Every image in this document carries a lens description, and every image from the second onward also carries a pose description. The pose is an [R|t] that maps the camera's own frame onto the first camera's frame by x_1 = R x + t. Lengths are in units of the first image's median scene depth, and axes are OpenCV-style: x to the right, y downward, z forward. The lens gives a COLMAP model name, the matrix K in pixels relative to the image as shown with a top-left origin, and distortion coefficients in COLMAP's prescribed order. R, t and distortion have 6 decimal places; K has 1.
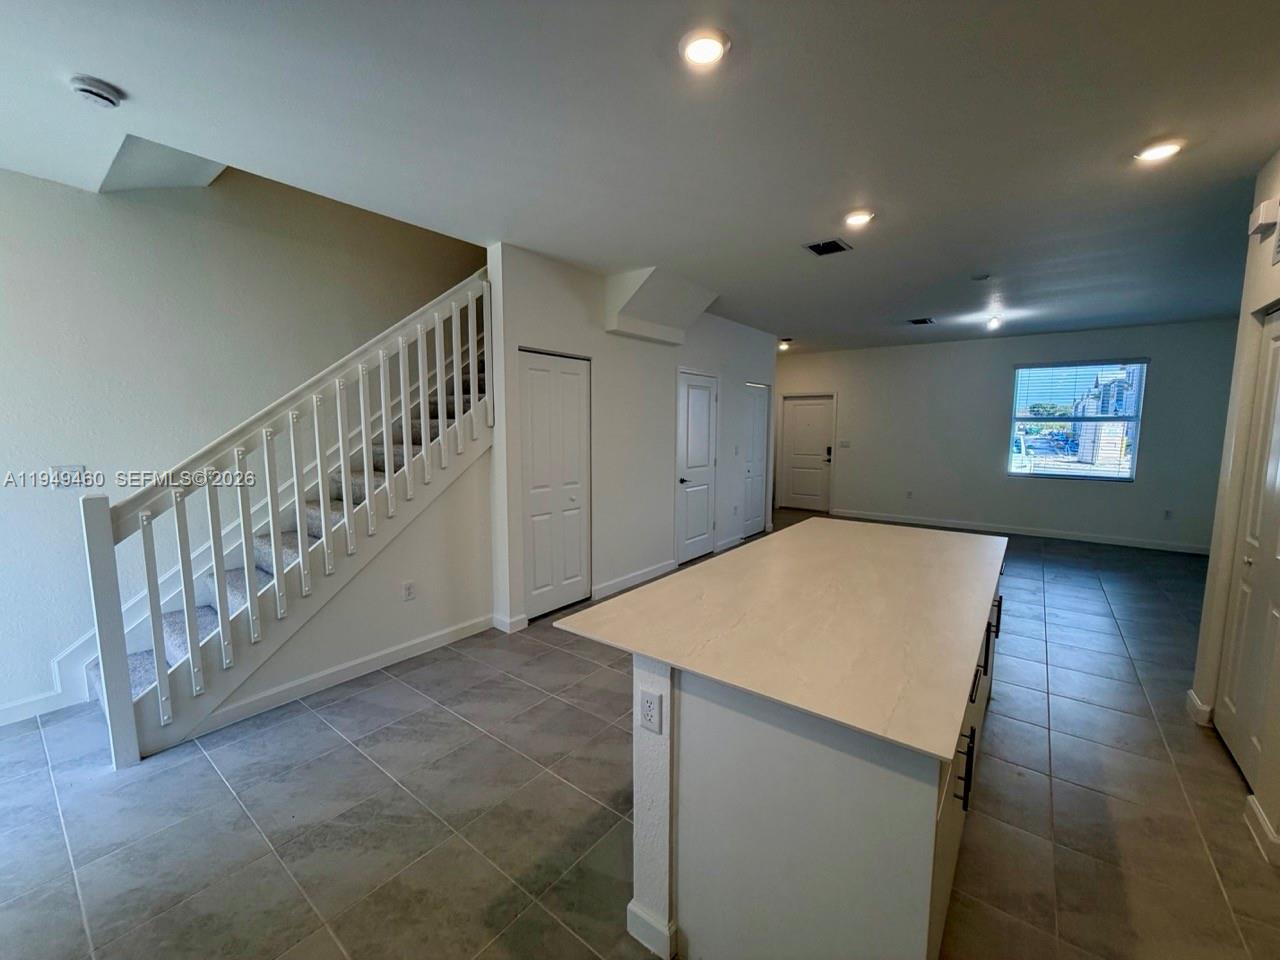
lens RADIAL K [[512.6, 0, 644.9], [0, 512.6, 478.9], [0, 0, 1]] dist [0.000237, 0.000269]
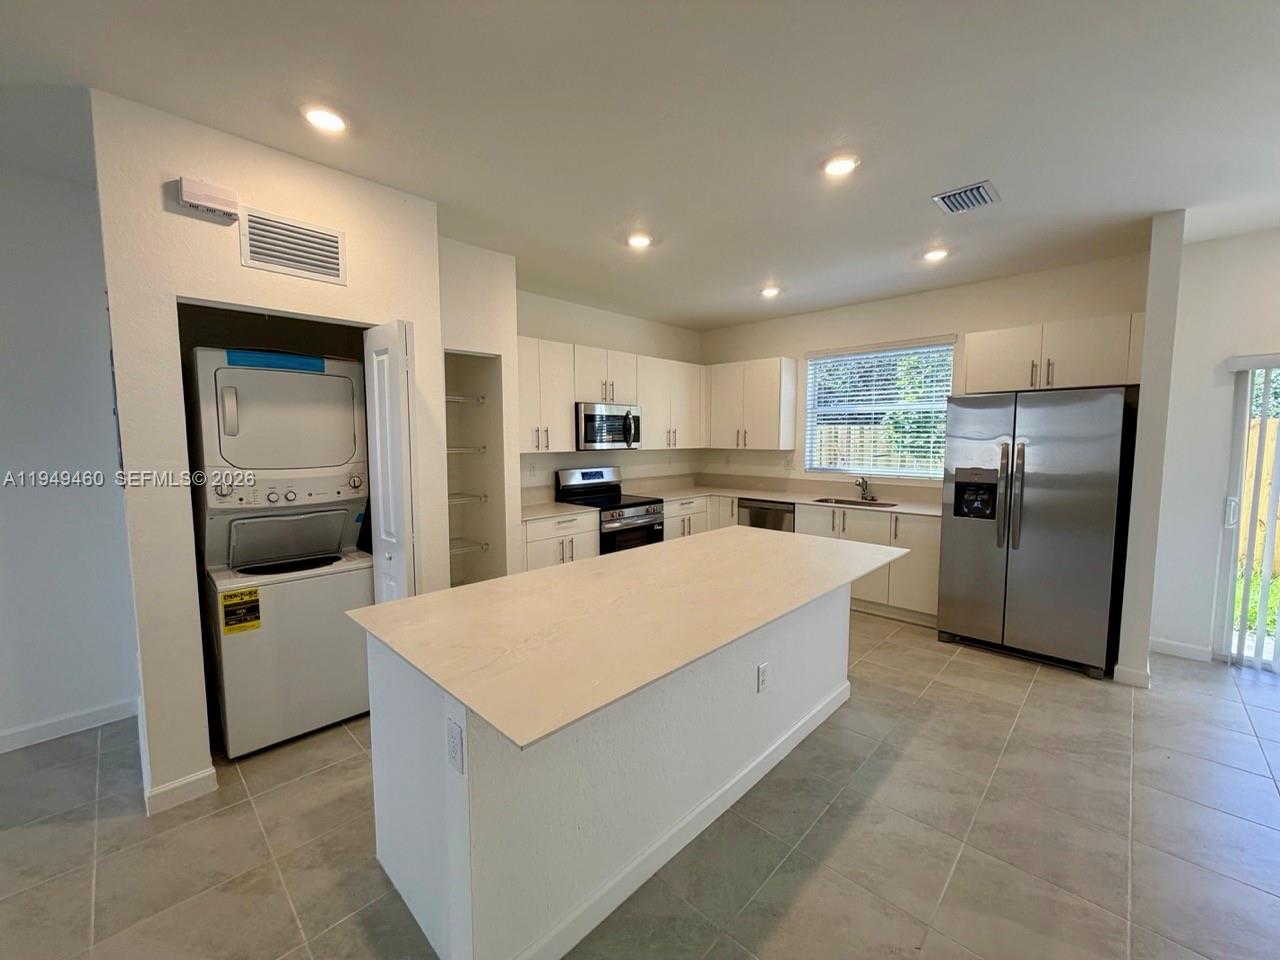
lens RADIAL K [[512.6, 0, 644.9], [0, 512.6, 478.9], [0, 0, 1]] dist [0.000237, 0.000269]
pose [[-0.993385, -0.011785, 0.114228, 0.133885], [0.009853, 0.982305, 0.187030, -0.072352], [-0.114410, 0.186918, -0.975691, 0.729116]]
